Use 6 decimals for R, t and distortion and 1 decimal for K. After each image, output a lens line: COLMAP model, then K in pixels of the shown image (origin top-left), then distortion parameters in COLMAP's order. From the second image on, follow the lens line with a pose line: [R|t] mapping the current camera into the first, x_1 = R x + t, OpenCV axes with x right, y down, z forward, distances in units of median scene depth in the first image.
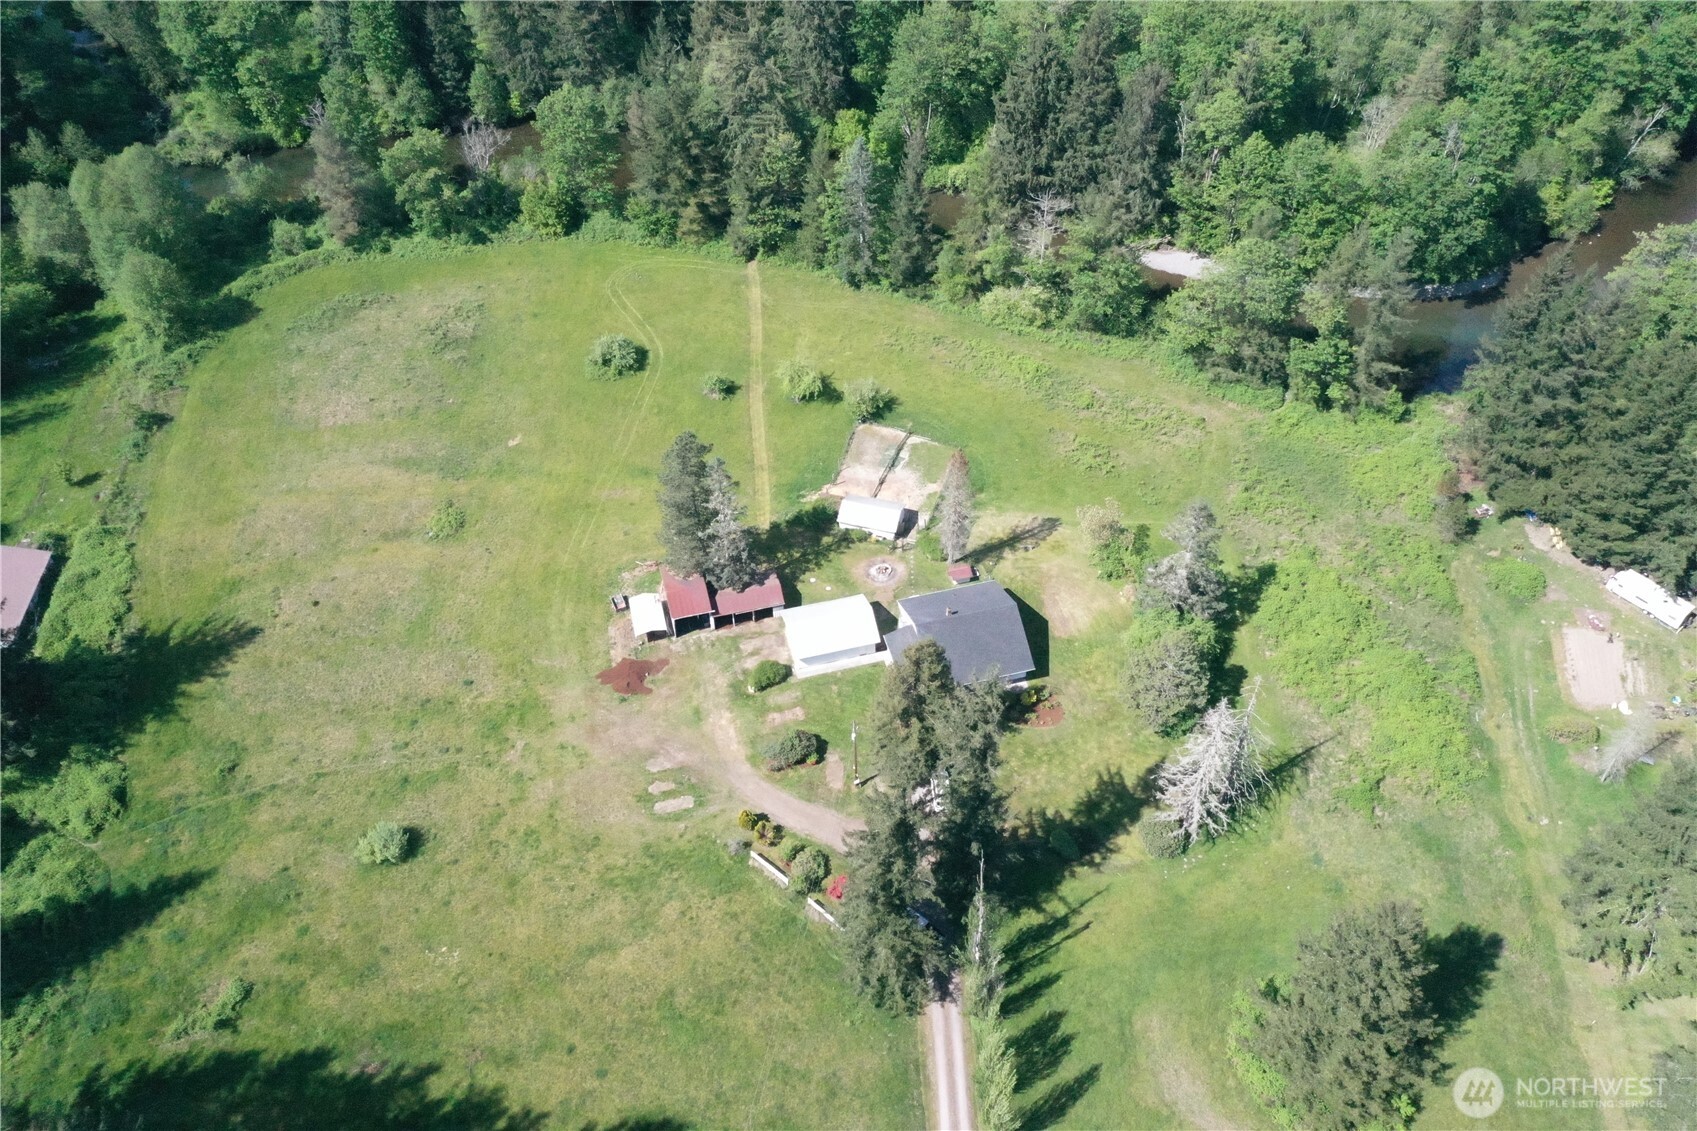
lens RADIAL K [[1345.4, 0, 860.1], [0, 1345.4, 573.6], [0, 0, 1]] dist [0.015973, 0.006542]
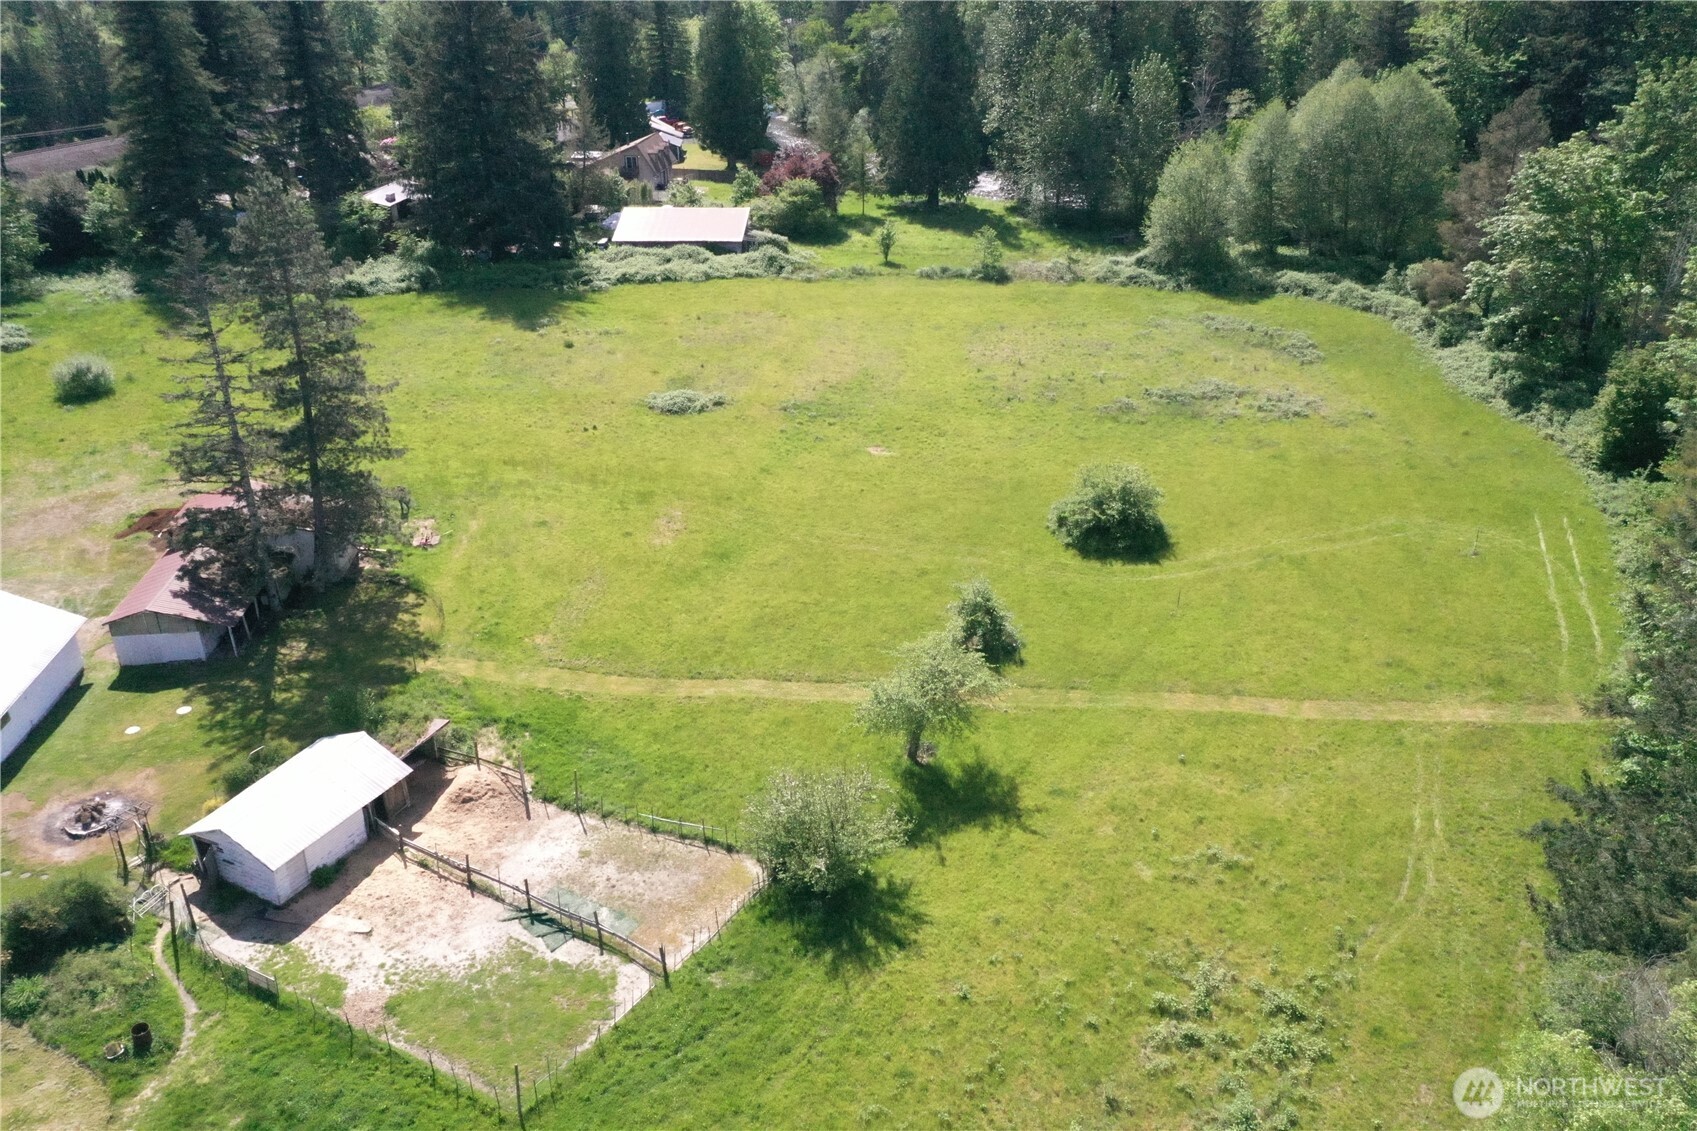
lens RADIAL K [[1345.4, 0, 848.4], [0, 1345.4, 567.5], [0, 0, 1]] dist [0.015973, 0.006542]
pose [[-0.169729, 0.451982, -0.875731, 0.246133], [-0.713994, 0.556102, 0.425397, -0.309975], [0.679268, 0.697469, 0.228326, 0.965901]]
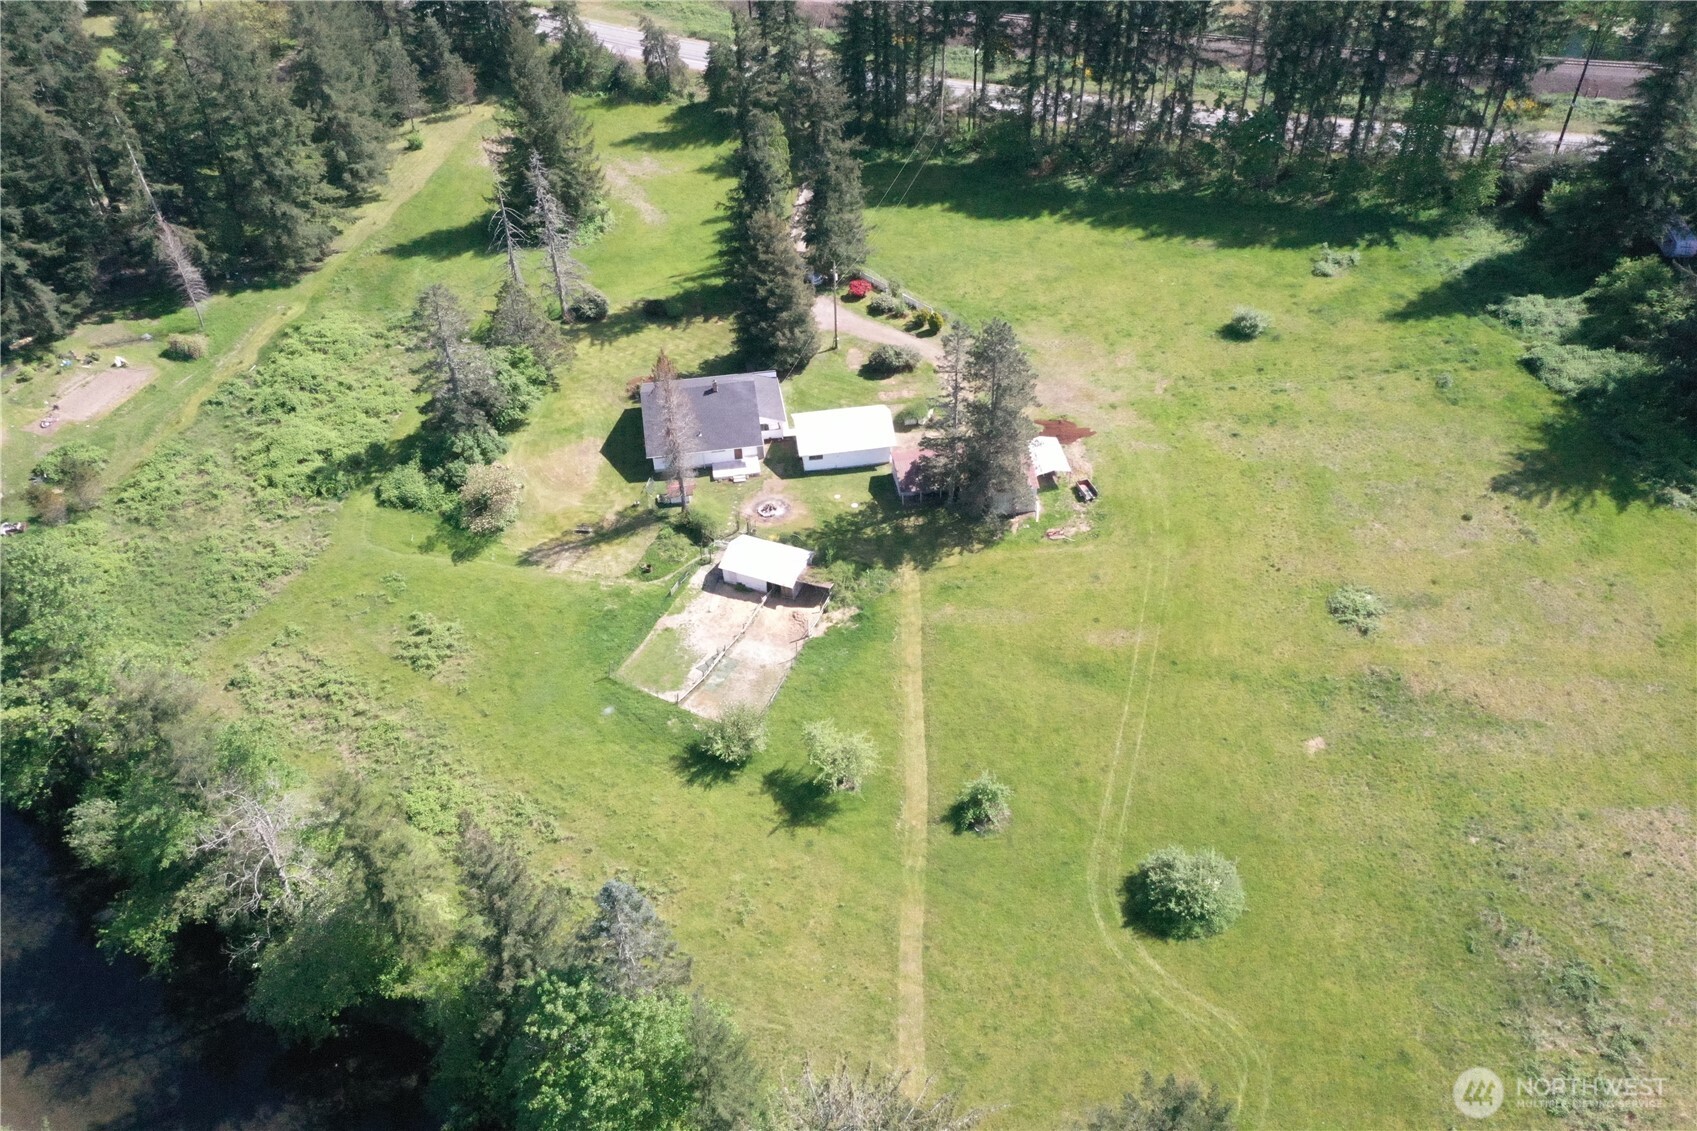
lens RADIAL K [[1345.4, 0, 851.2], [0, 1345.4, 563.9], [0, 0, 1]] dist [0.015973, 0.006542]
pose [[-0.993273, -0.040703, 0.108410, -0.119117], [0.107137, 0.032262, 0.993721, -0.779441], [-0.043945, 0.998650, -0.027684, 1.010093]]
